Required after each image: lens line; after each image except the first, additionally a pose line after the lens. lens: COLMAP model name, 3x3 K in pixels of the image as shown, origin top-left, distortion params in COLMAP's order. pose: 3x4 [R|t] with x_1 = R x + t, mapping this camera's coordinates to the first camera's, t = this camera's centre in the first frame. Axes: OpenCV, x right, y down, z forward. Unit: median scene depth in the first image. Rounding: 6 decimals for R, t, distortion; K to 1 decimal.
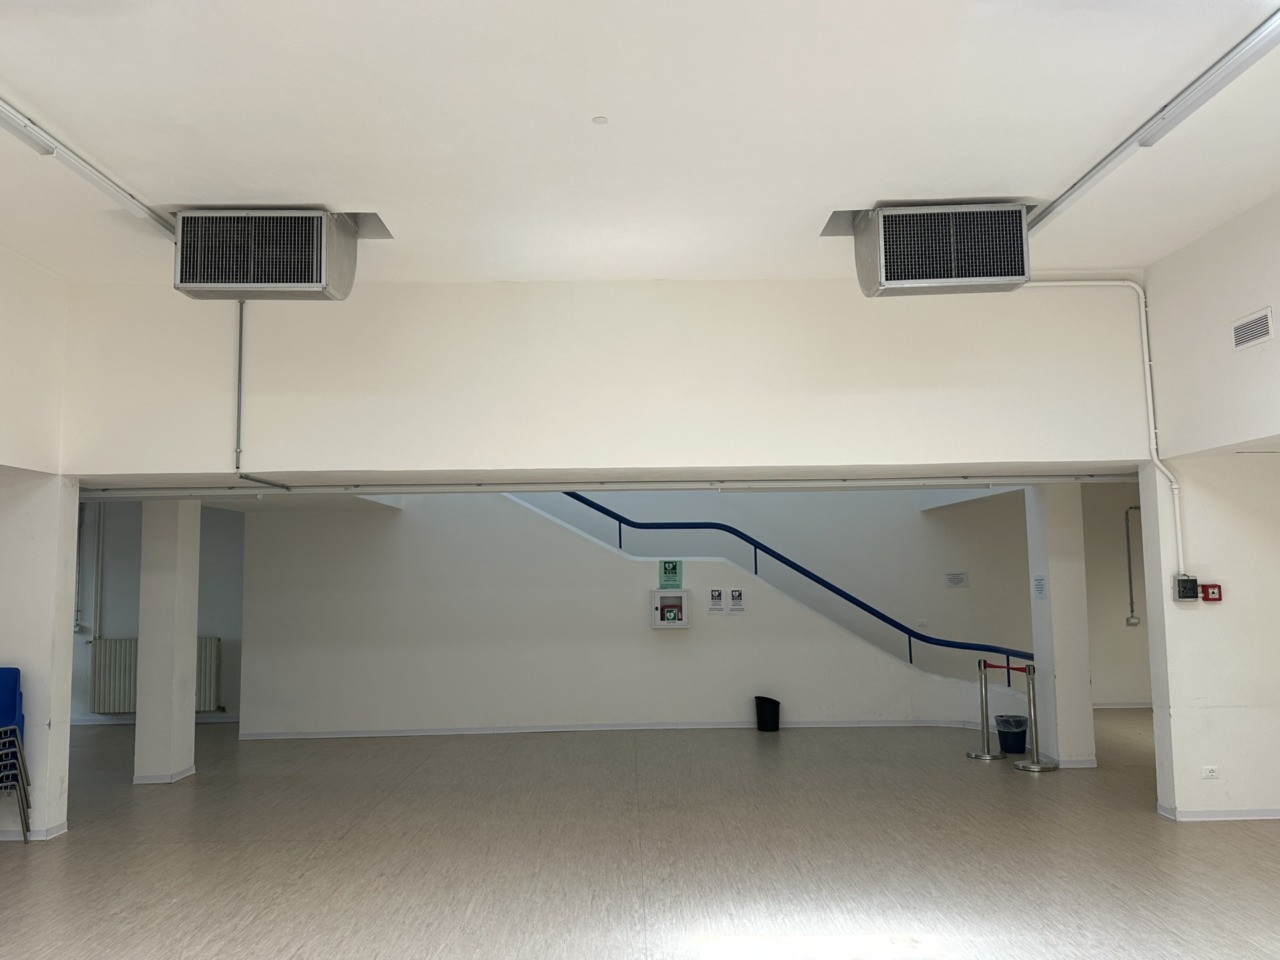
lens RADIAL K [[1066.8, 0, 647.3], [0, 1066.8, 469.6], [0, 0, 1]] dist [0.119853, -0.191140]
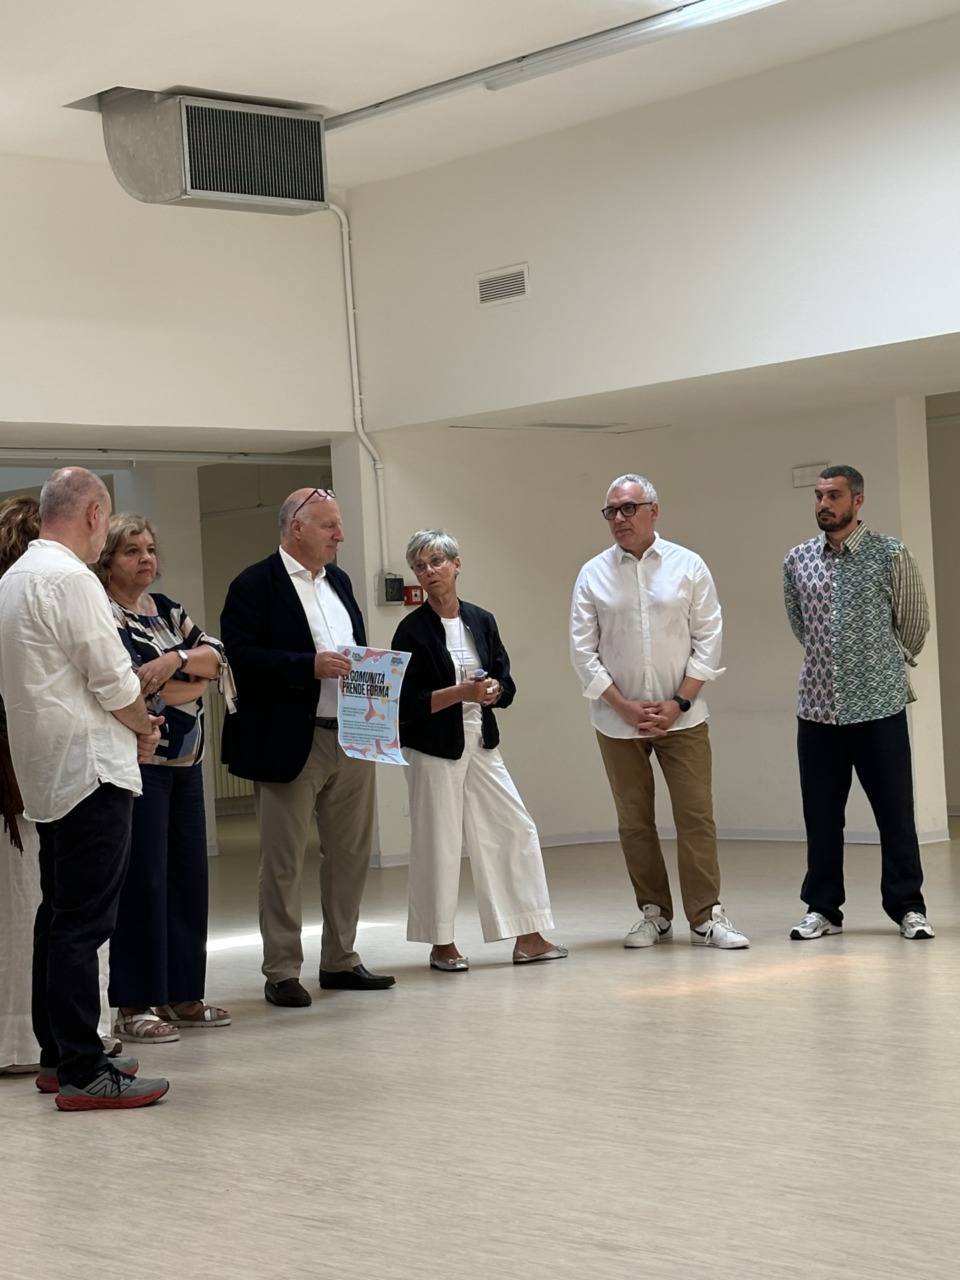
lens RADIAL K [[2481.4, 0, 480.0], [0, 2481.4, 640.0], [0, 0, 1]] dist [0.163317, -0.197641]
pose [[0.750482, -0.015486, 0.660710, -0.701696], [-0.022369, 0.998557, 0.048813, 0.053891], [-0.660512, -0.051412, 0.749053, -0.460622]]
